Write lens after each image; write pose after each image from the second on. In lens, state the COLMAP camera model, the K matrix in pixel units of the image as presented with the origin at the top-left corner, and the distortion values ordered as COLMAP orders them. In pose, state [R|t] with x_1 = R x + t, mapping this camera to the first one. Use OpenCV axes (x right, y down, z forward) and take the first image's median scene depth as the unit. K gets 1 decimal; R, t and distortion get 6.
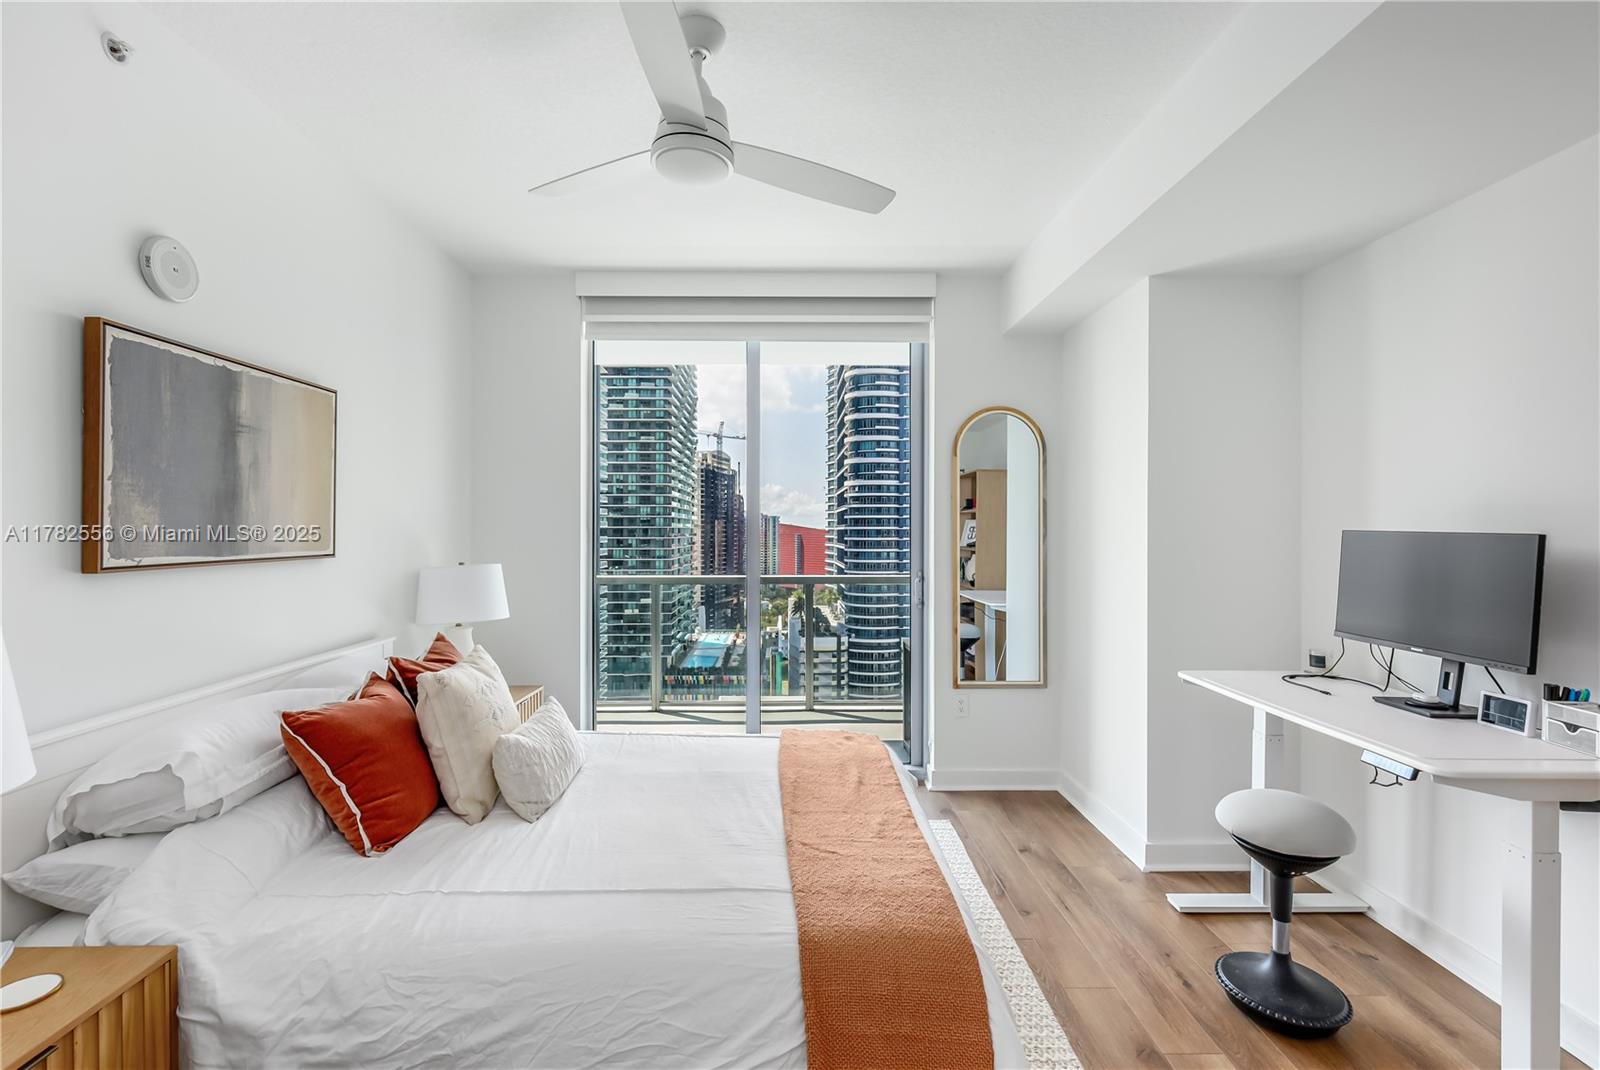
lens RADIAL K [[704.4, 0, 794.0], [0, 704.4, 530.7], [0, 0, 1]] dist [-0.000897, 0.000024]
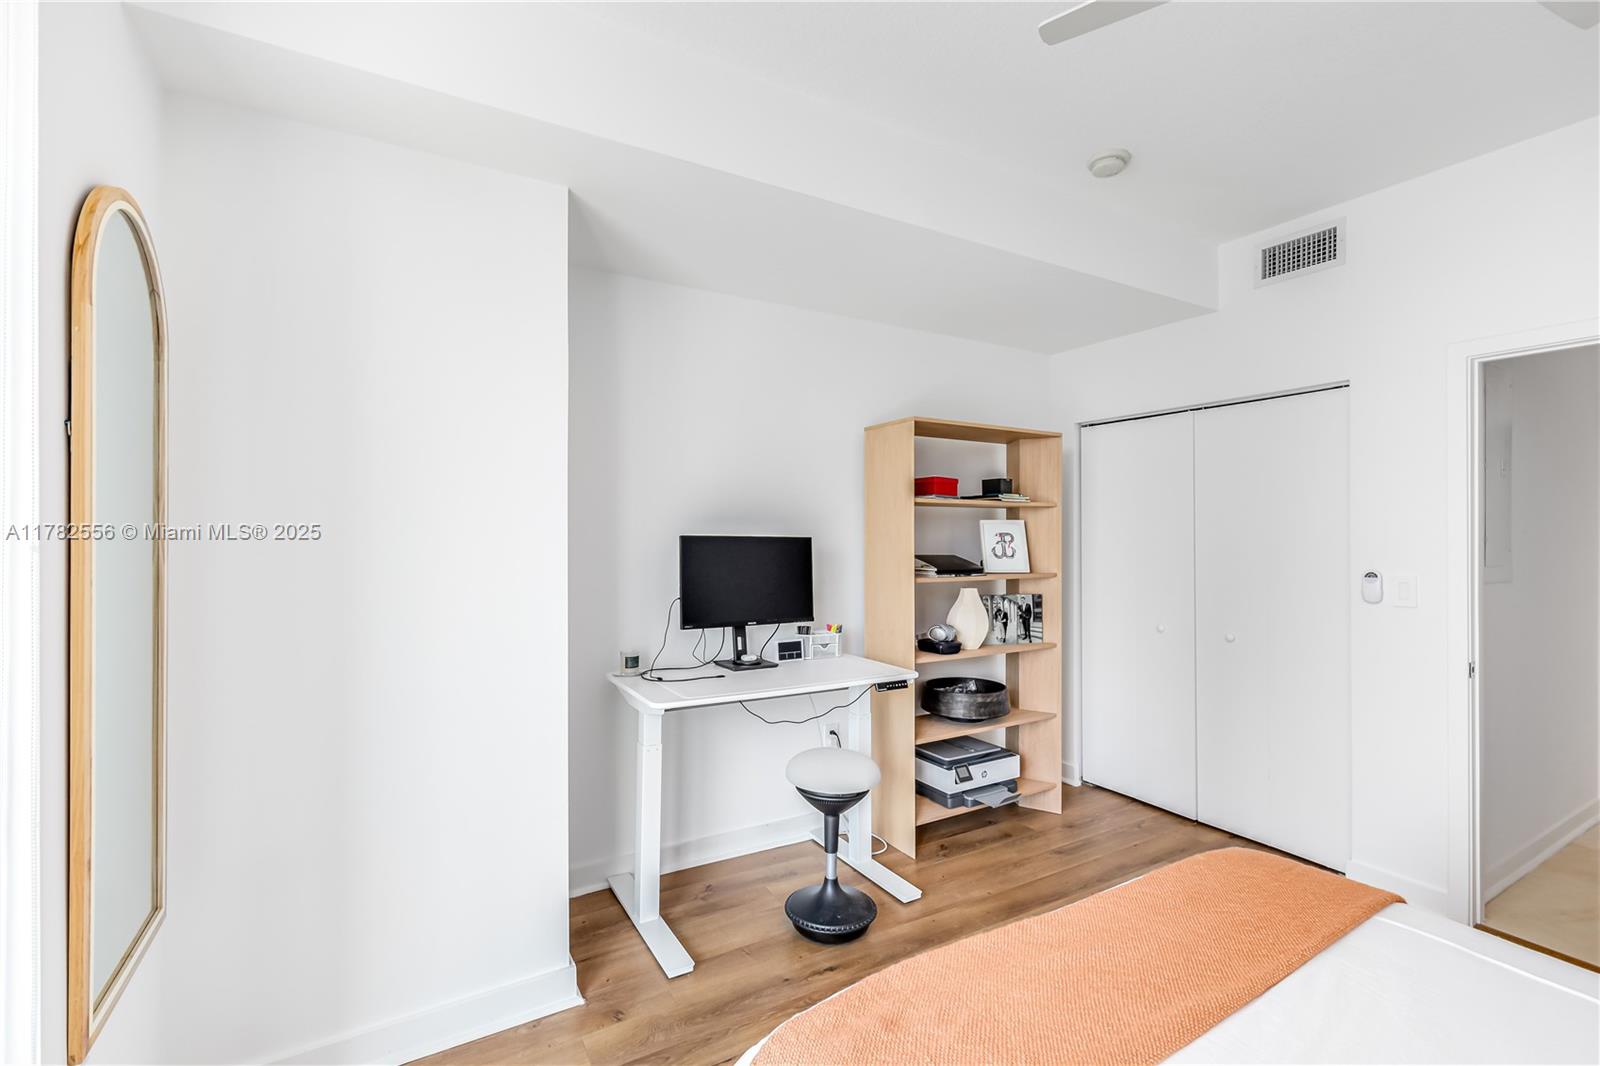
lens RADIAL K [[704.4, 0, 796.3], [0, 704.4, 534.2], [0, 0, 1]] dist [-0.000897, 0.000024]
pose [[-0.479966, -0.007239, 0.877257, -0.322980], [0.002545, 0.999950, 0.009644, -0.014121], [-0.877284, 0.006861, -0.479924, 1.491862]]
